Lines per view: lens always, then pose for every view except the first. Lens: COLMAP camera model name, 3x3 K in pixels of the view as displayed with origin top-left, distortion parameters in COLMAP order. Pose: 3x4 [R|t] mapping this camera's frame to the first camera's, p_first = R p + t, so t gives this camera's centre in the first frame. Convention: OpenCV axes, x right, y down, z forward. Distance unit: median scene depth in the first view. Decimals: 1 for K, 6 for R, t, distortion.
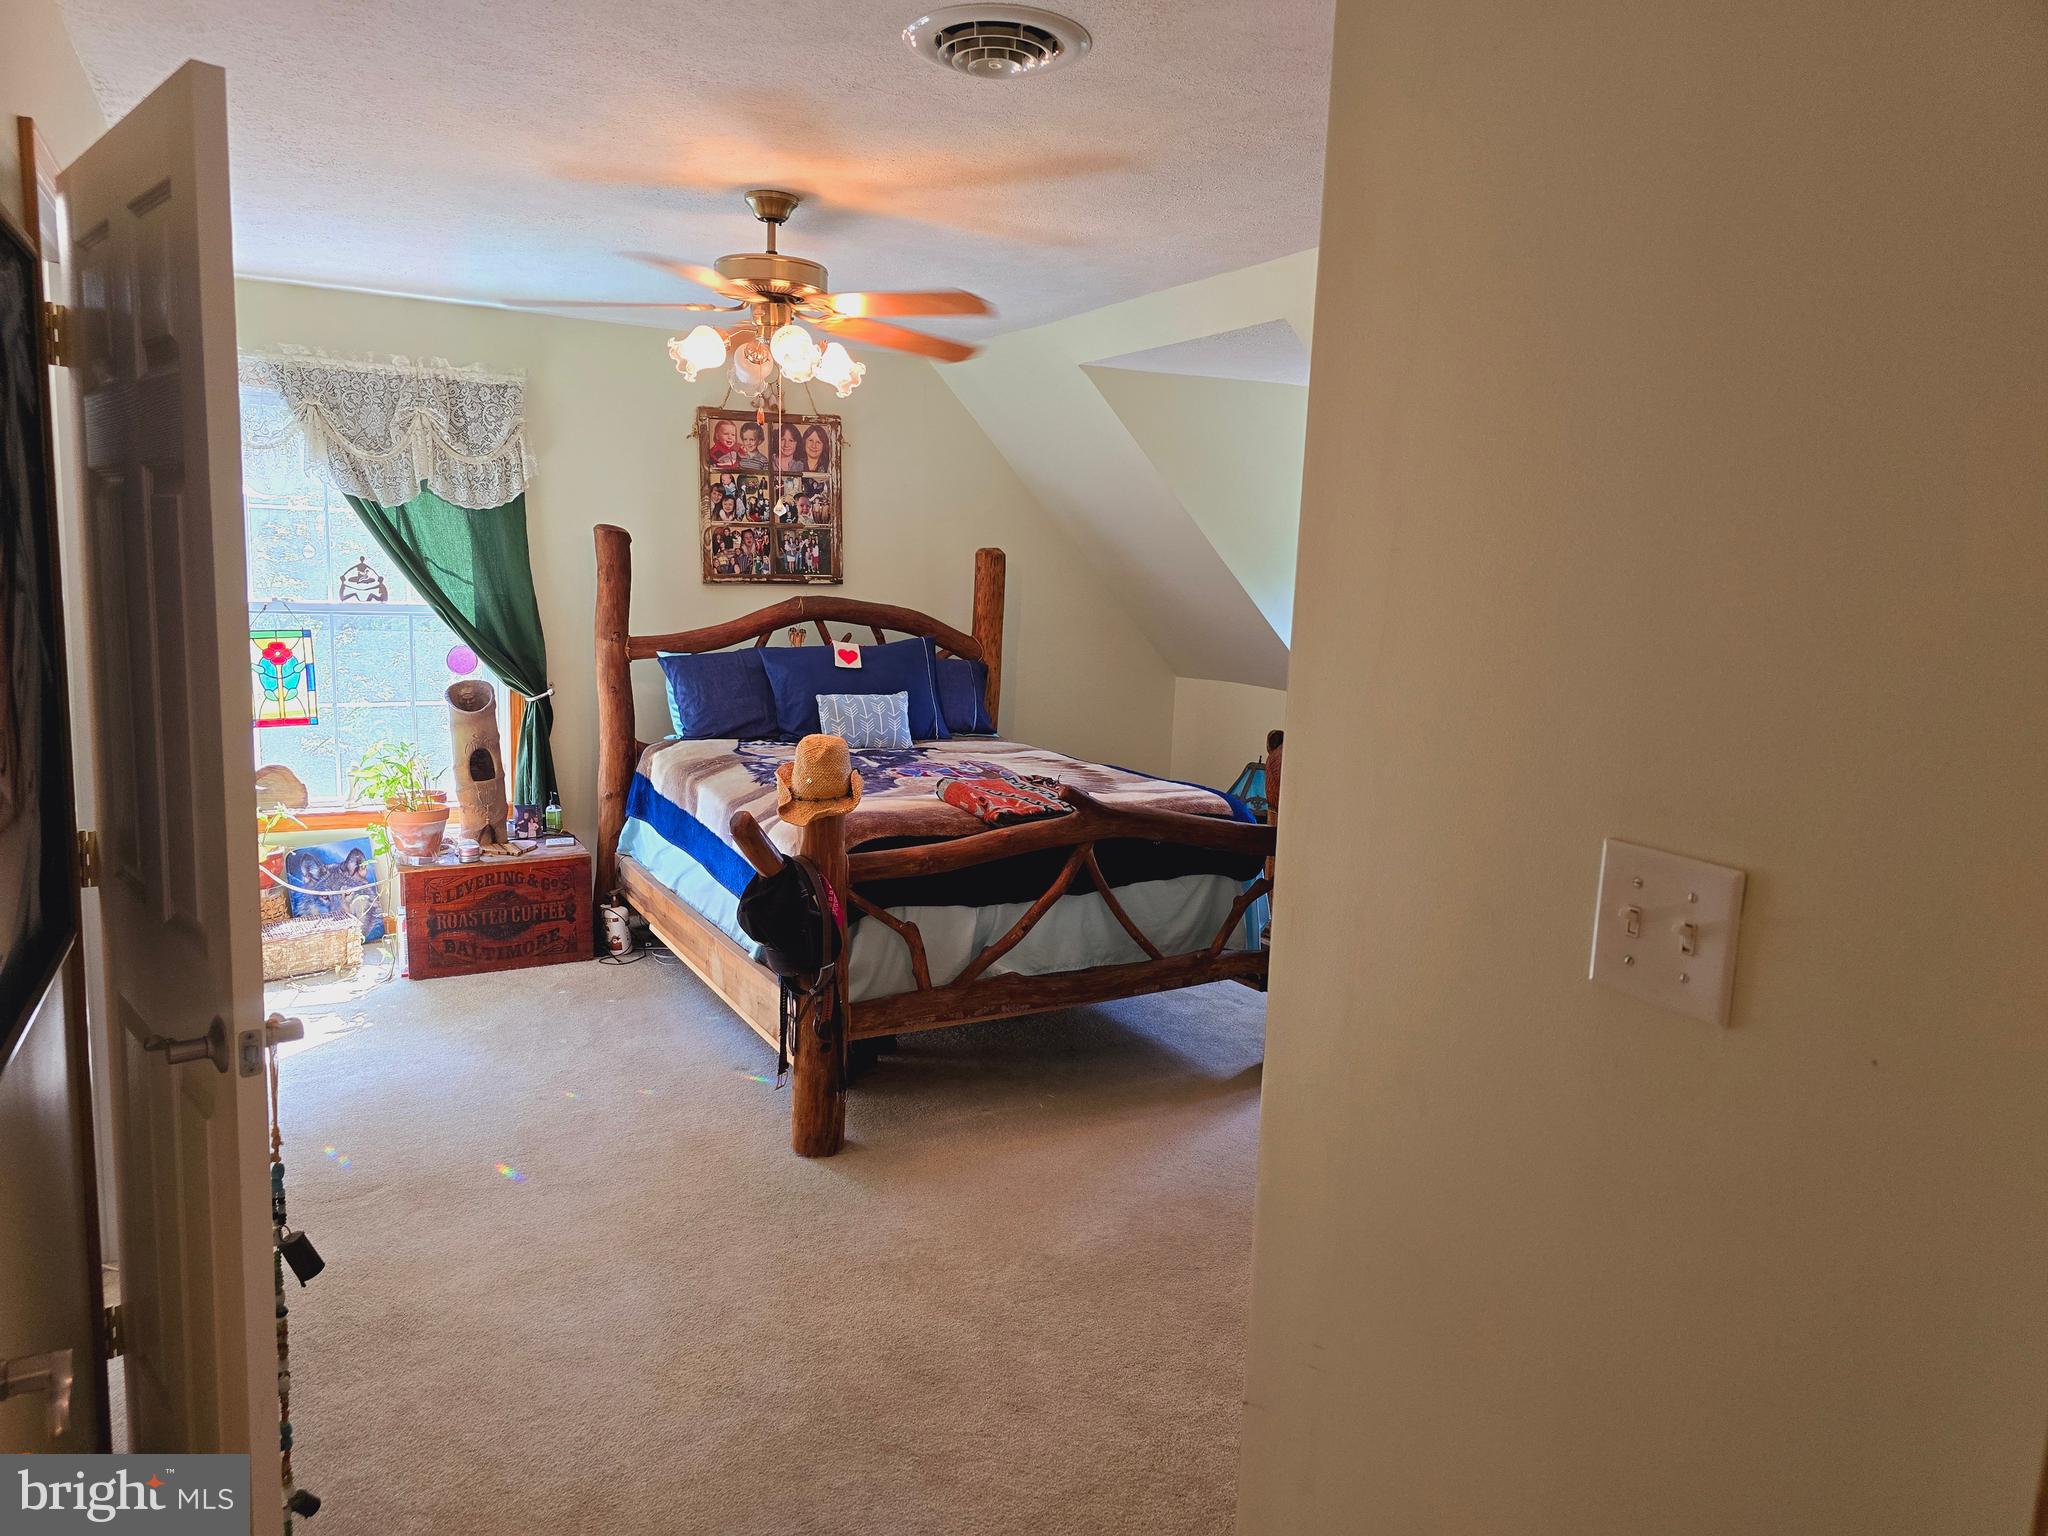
lens RADIAL K [[1379.7, 0, 1012.5], [0, 1379.7, 780.3], [0, 0, 1]] dist [0.062681, -0.060926]
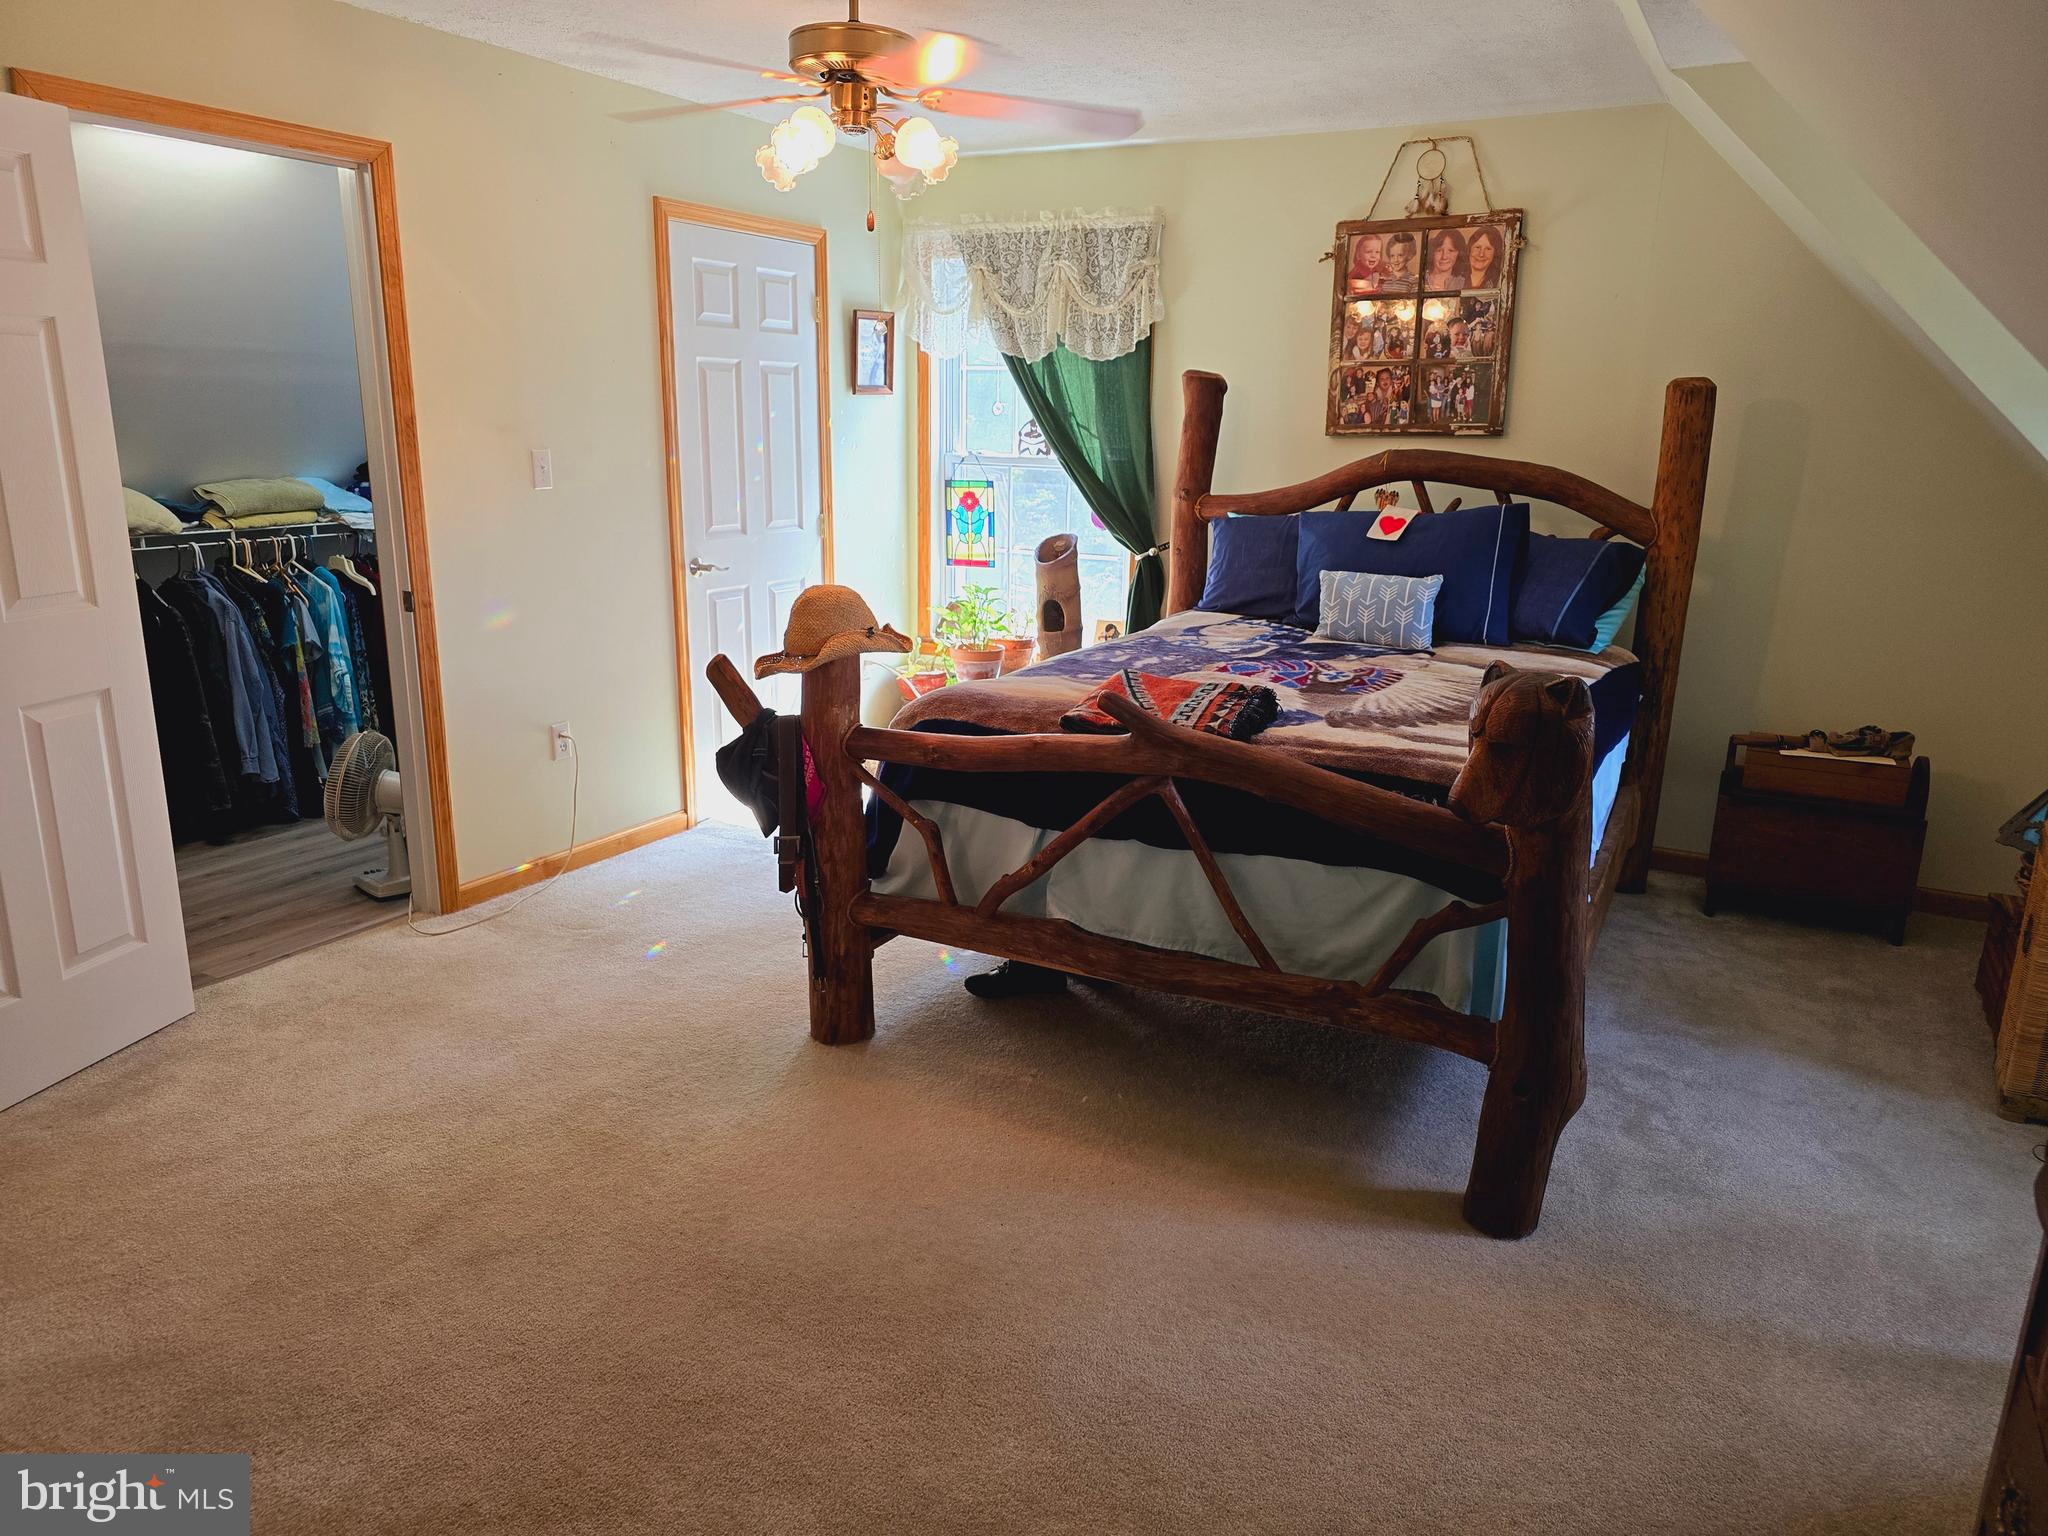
lens RADIAL K [[1379.7, 0, 1016.0], [0, 1379.7, 771.6], [0, 0, 1]] dist [0.062681, -0.060926]
pose [[0.560652, 0.187481, -0.806548, 0.408877], [-0.128973, 0.981916, 0.138592, -0.032806], [0.817946, 0.026321, 0.574693, 0.358991]]
